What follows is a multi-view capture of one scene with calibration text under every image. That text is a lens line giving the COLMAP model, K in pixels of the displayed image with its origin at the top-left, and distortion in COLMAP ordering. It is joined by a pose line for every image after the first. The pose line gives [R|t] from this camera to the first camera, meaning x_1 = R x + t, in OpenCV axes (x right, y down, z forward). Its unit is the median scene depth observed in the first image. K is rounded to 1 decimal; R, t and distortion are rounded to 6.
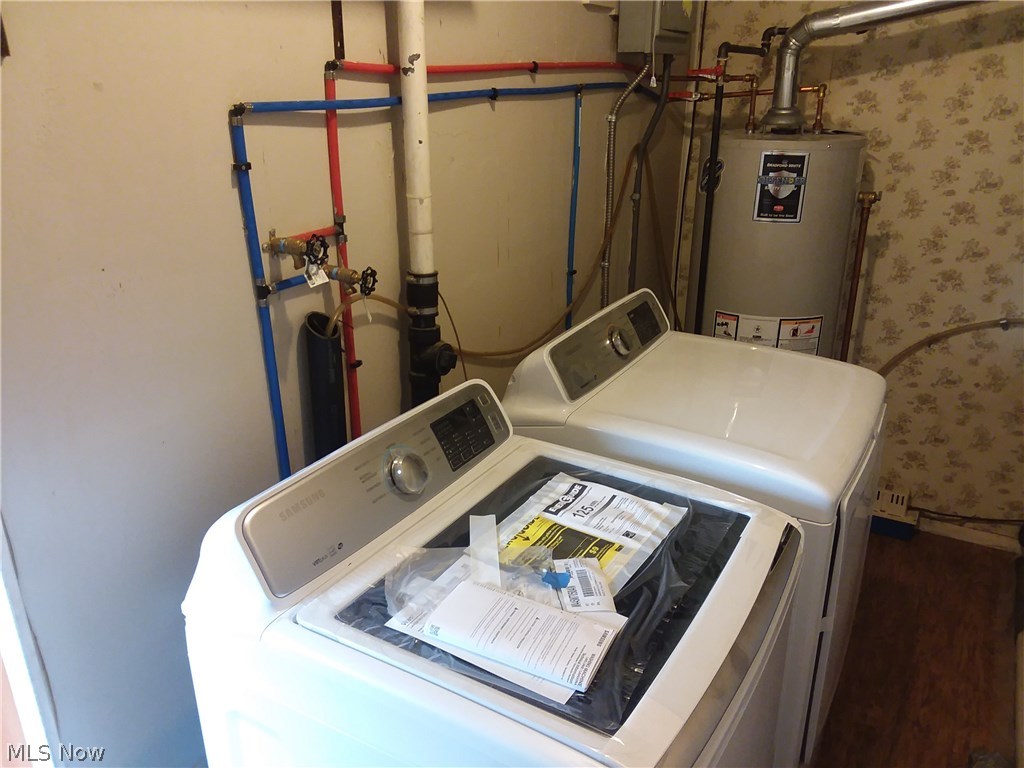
lens RADIAL K [[817.9, 0, 518.7], [0, 817.9, 389.1], [0, 0, 1]] dist [0.106514, -0.187800]
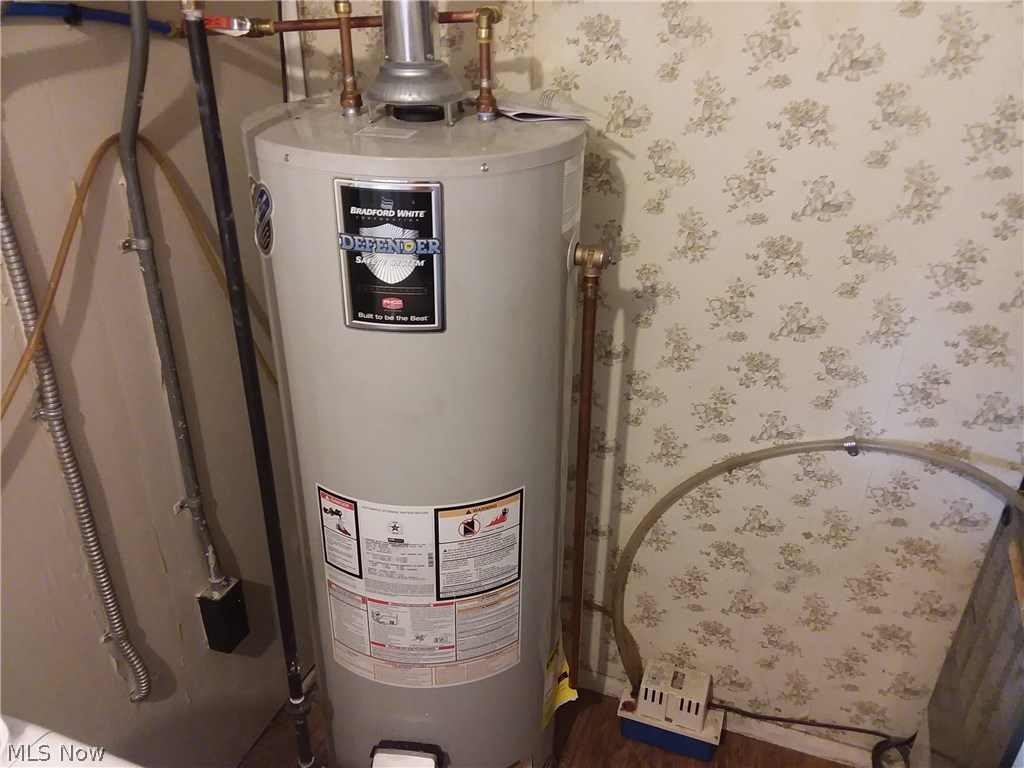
lens RADIAL K [[817.9, 0, 518.7], [0, 817.9, 389.1], [0, 0, 1]] dist [0.106514, -0.187800]
pose [[0.985208, -0.069726, 0.156537, 0.271606], [0.049934, 0.990647, 0.126988, -0.198510], [-0.163927, -0.117293, 0.979474, 0.481295]]
